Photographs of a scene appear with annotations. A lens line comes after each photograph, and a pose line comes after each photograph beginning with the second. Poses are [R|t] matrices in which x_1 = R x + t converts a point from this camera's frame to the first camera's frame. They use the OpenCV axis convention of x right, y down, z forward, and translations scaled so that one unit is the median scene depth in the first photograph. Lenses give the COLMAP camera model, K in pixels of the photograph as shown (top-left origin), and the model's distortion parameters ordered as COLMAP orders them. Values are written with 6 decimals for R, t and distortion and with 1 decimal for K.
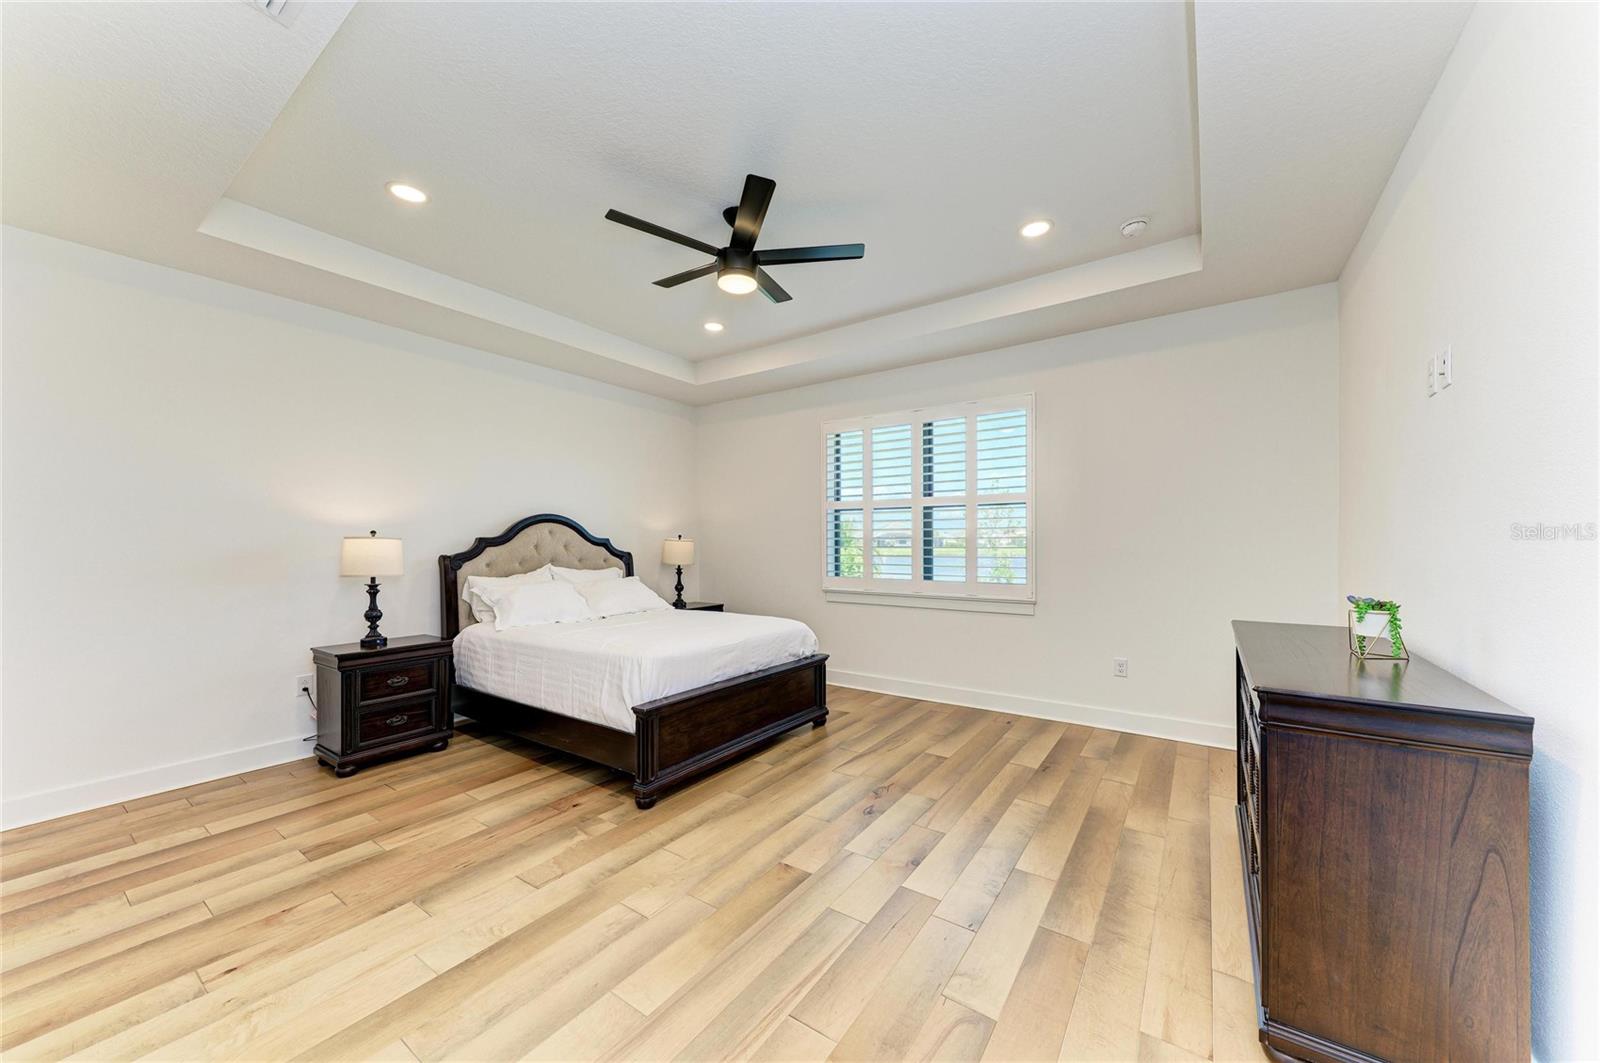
lens RADIAL K [[576.8, 0, 810.6], [0, 576.8, 536.7], [0, 0, 1]] dist [0.015435, 0.000122]
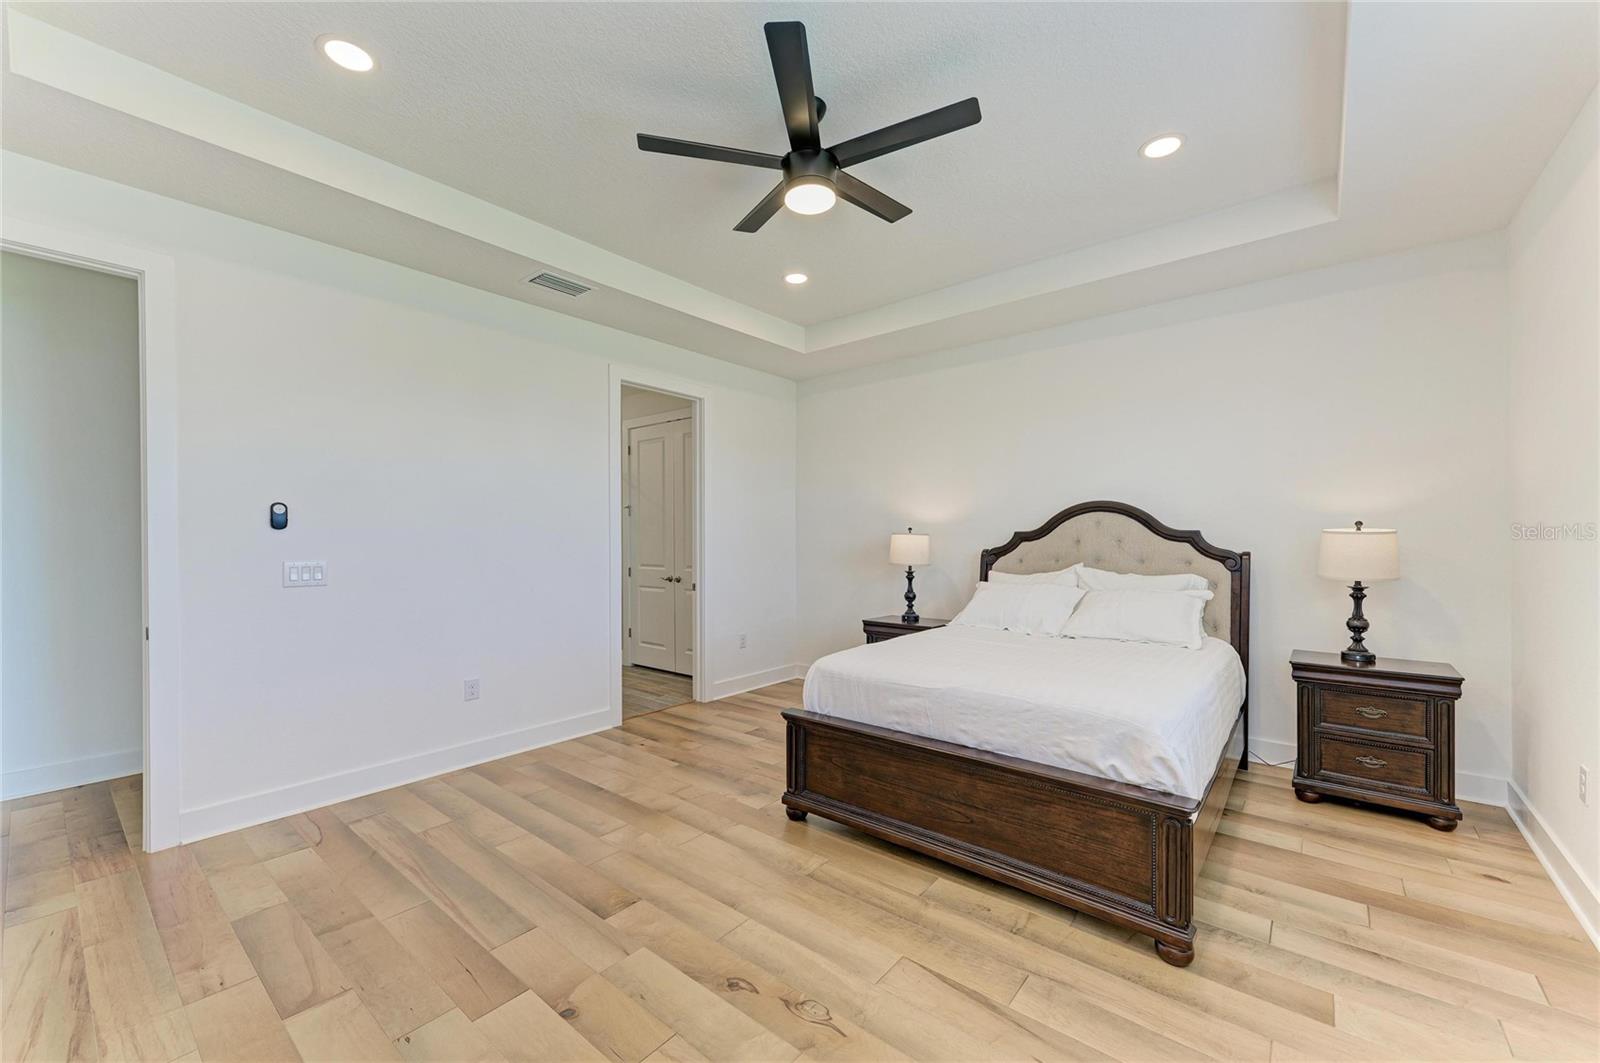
lens RADIAL K [[625.8, 0, 799.3], [0, 625.8, 538.4], [0, 0, 1]] dist [0.015378, -0.004588]
pose [[-0.085902, 0.002264, -0.996301, 0.571644], [0.013031, 0.999914, 0.001149, 0.007952], [0.996218, -0.012884, -0.085924, 0.861116]]
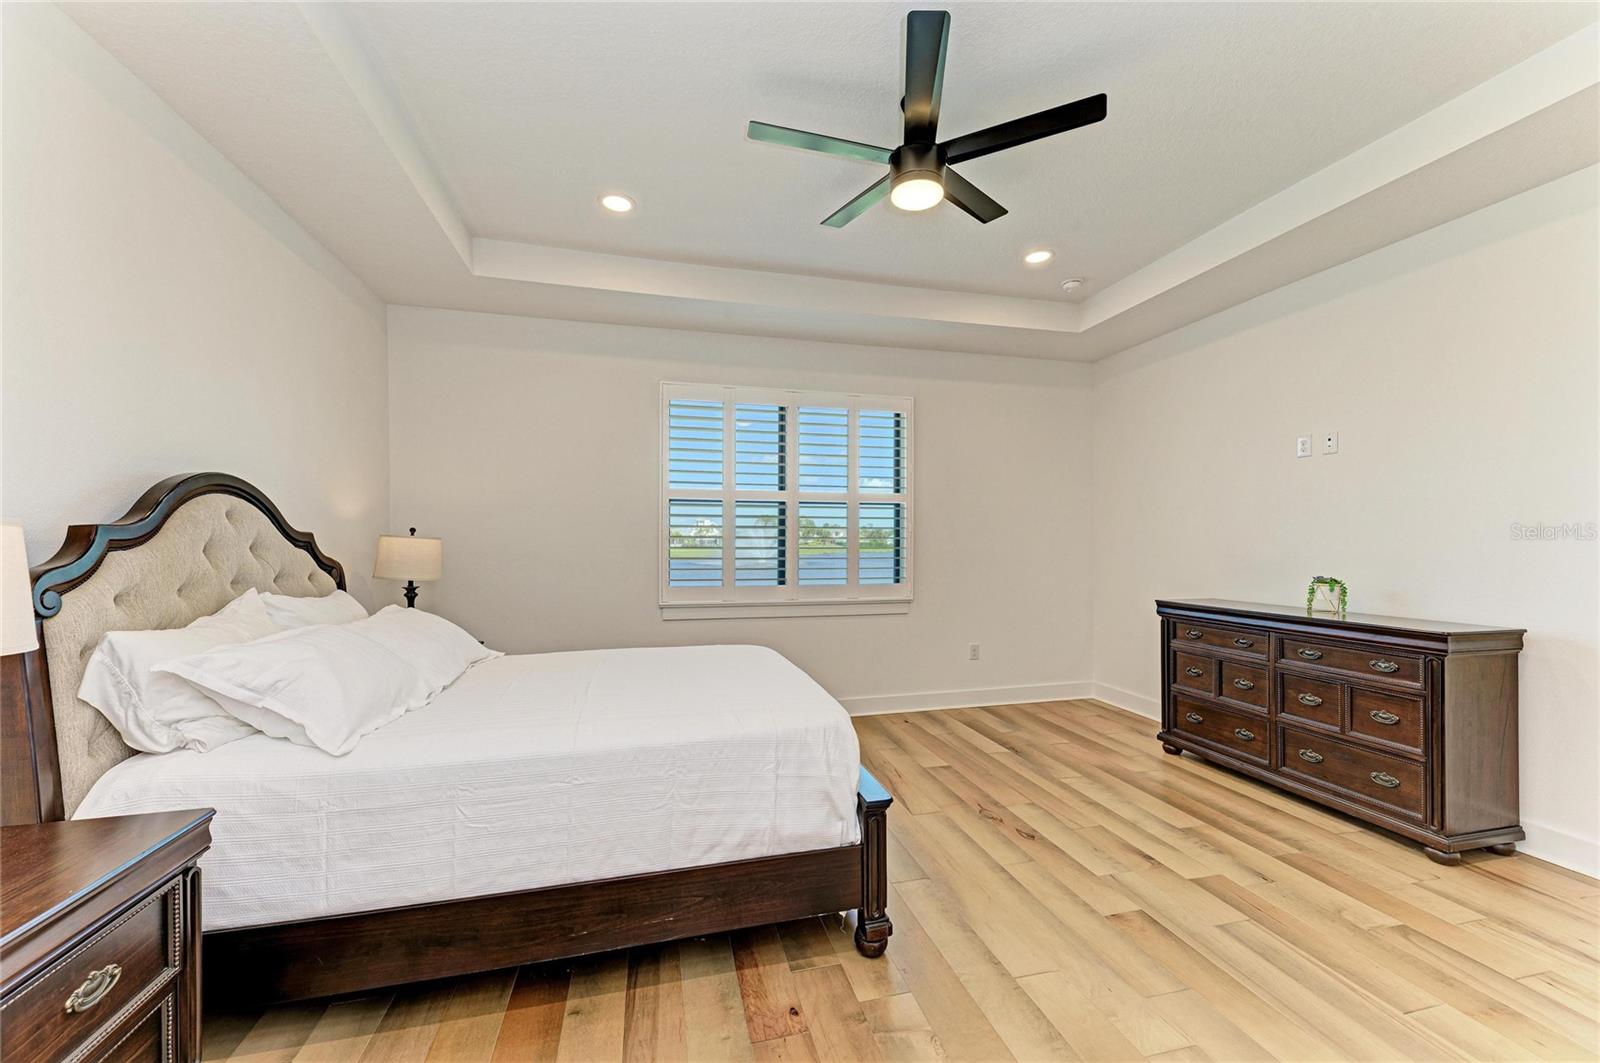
lens RADIAL K [[625.8, 0, 800.7], [0, 625.8, 540.7], [0, 0, 1]] dist [0.015378, -0.004588]
pose [[0.658176, 0.005791, 0.752842, -0.679693], [-0.010437, 0.999945, 0.001433, 0.007176], [-0.752792, -0.008801, 0.658199, 0.473190]]
